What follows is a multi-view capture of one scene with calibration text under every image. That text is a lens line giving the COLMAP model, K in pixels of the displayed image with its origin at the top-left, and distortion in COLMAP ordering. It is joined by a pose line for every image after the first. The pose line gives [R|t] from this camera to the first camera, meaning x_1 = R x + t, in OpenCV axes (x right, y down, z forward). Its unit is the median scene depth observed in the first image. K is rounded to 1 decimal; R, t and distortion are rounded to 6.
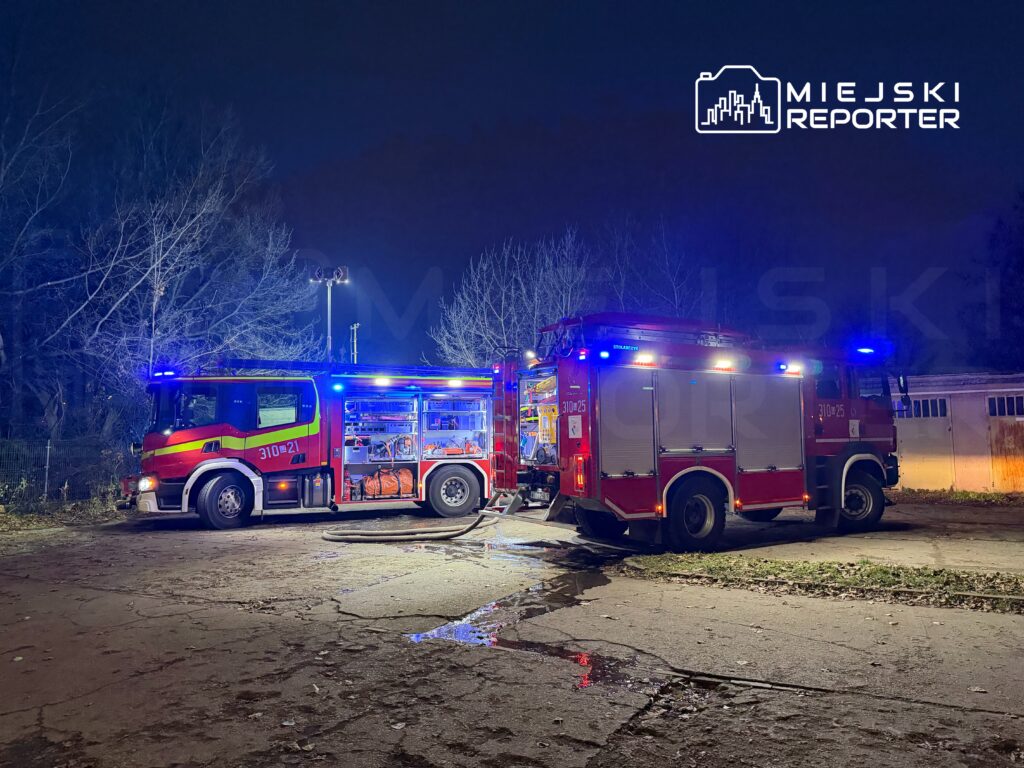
lens RADIAL K [[707.3, 0, 512.0], [0, 707.3, 385.2], [0, 0, 1]] dist [0.074235, -0.091163]
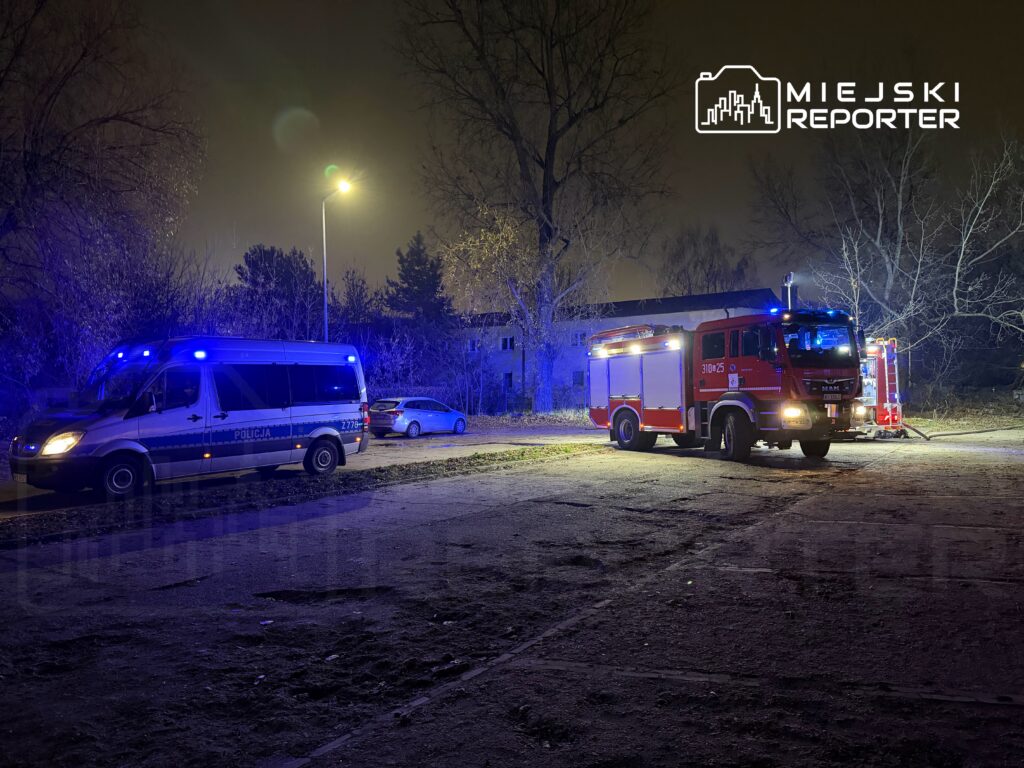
lens RADIAL K [[707.3, 0, 512.1], [0, 707.3, 383.6], [0, 0, 1]] dist [0.074235, -0.091163]
pose [[-0.296035, 0.014103, -0.955073, 1.920567], [0.131140, 0.991022, -0.026015, 0.051060], [0.946132, -0.132950, -0.295226, 1.079436]]
